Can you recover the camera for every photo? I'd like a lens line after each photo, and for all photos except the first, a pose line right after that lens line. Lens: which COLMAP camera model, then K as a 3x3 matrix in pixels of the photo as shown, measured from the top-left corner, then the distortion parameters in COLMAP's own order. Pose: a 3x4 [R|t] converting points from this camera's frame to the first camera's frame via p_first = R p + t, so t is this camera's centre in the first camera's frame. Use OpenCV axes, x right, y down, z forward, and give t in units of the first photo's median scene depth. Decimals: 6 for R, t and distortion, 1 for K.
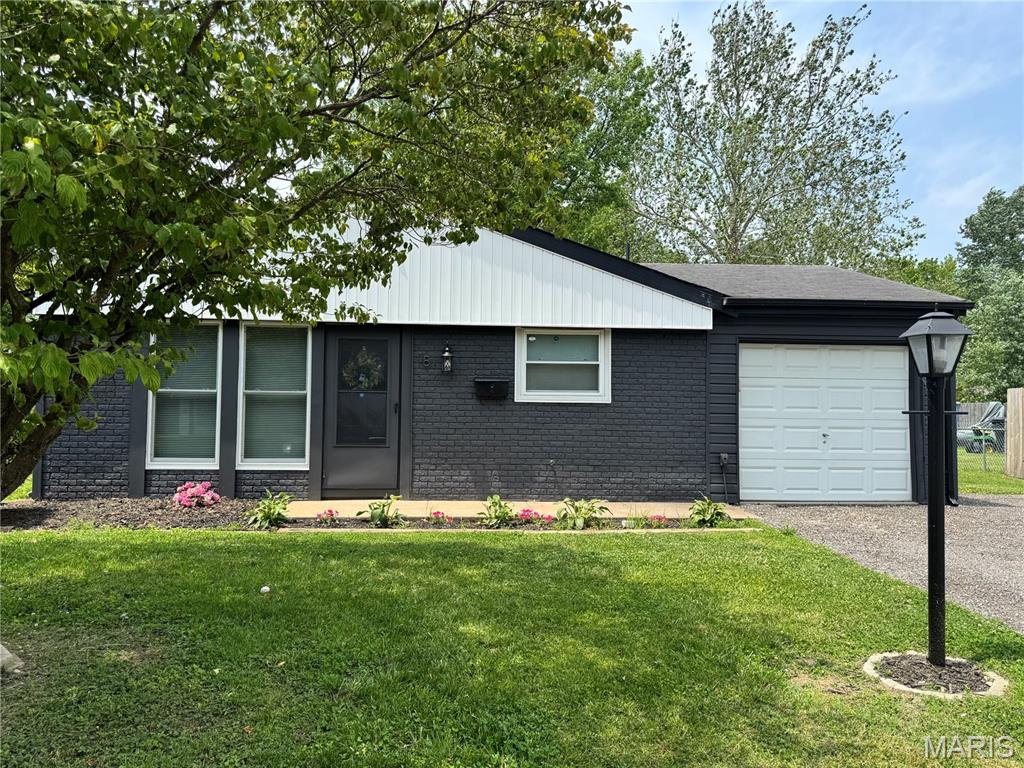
lens RADIAL K [[727.5, 0, 513.7], [0, 727.5, 383.1], [0, 0, 1]] dist [0.012443, -0.012160]
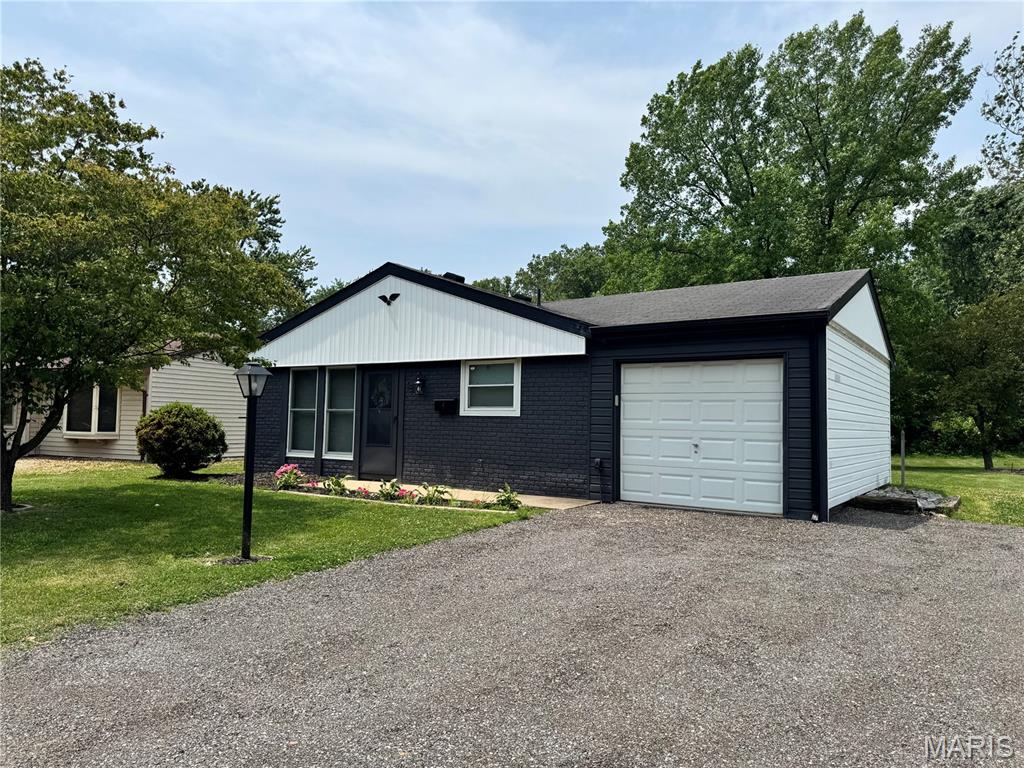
lens RADIAL K [[727.5, 0, 514.4], [0, 727.5, 383.3], [0, 0, 1]] dist [0.012443, -0.012160]
pose [[0.787290, -0.031568, -0.615774, 0.916943], [0.016143, 0.999401, -0.030595, 0.008669], [0.616372, 0.014147, 0.787328, -0.009783]]
